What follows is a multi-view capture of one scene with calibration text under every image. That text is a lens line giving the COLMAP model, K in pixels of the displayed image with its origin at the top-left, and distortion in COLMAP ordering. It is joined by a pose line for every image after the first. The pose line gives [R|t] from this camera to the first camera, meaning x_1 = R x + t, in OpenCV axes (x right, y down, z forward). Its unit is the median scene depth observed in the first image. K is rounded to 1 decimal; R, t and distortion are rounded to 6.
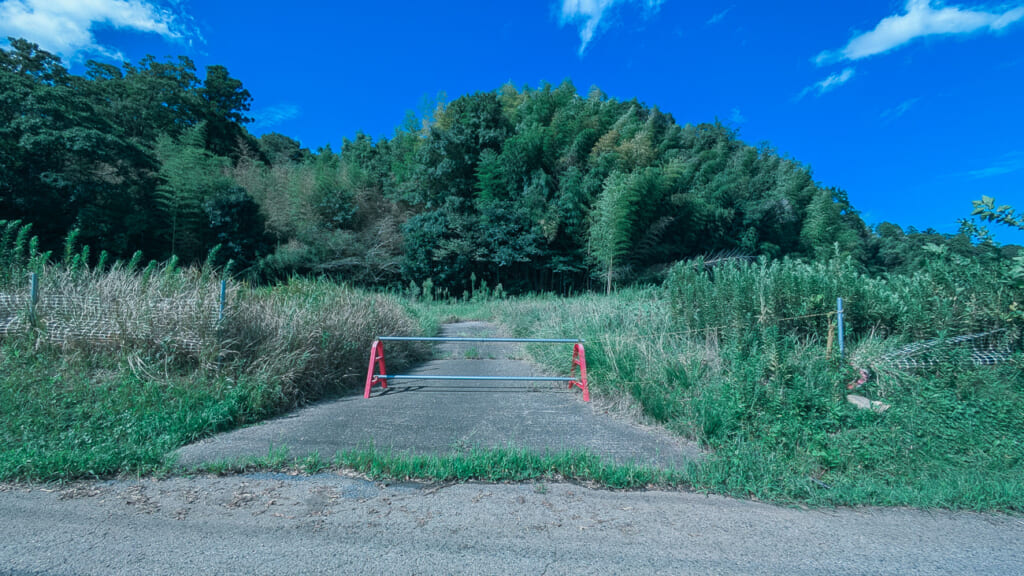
lens RADIAL K [[415.9, 0, 512.4], [0, 415.9, 287.7], [0, 0, 1]] dist [0.000146, 0.001270]
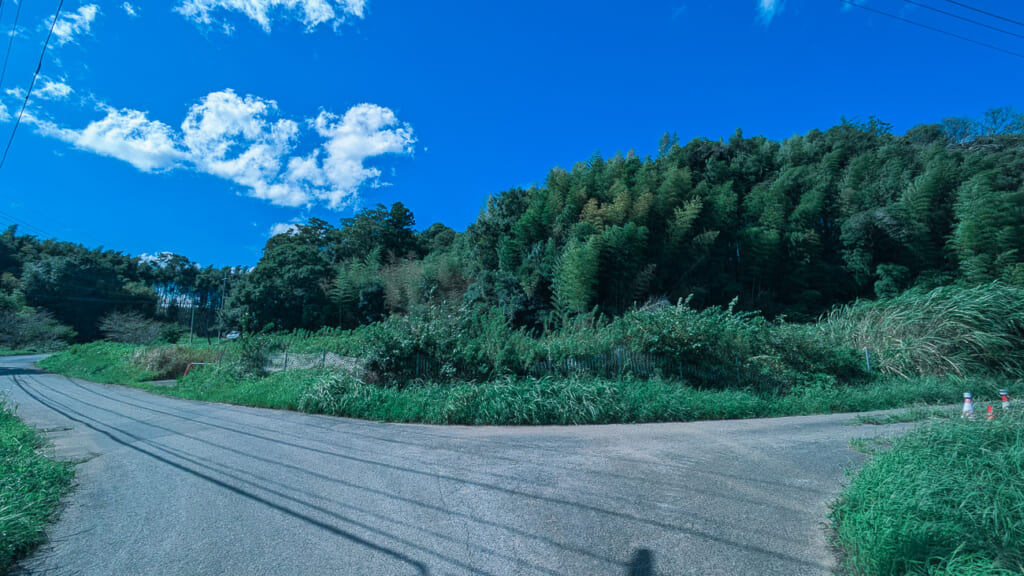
lens RADIAL K [[415.9, 0, 510.2], [0, 415.9, 288.7], [0, 0, 1]] dist [0.000146, 0.001270]
pose [[0.830046, -0.098625, -0.548905, 0.562344], [0.043276, 0.992662, -0.112916, -0.000779], [0.556013, 0.069971, 0.828223, -0.071993]]
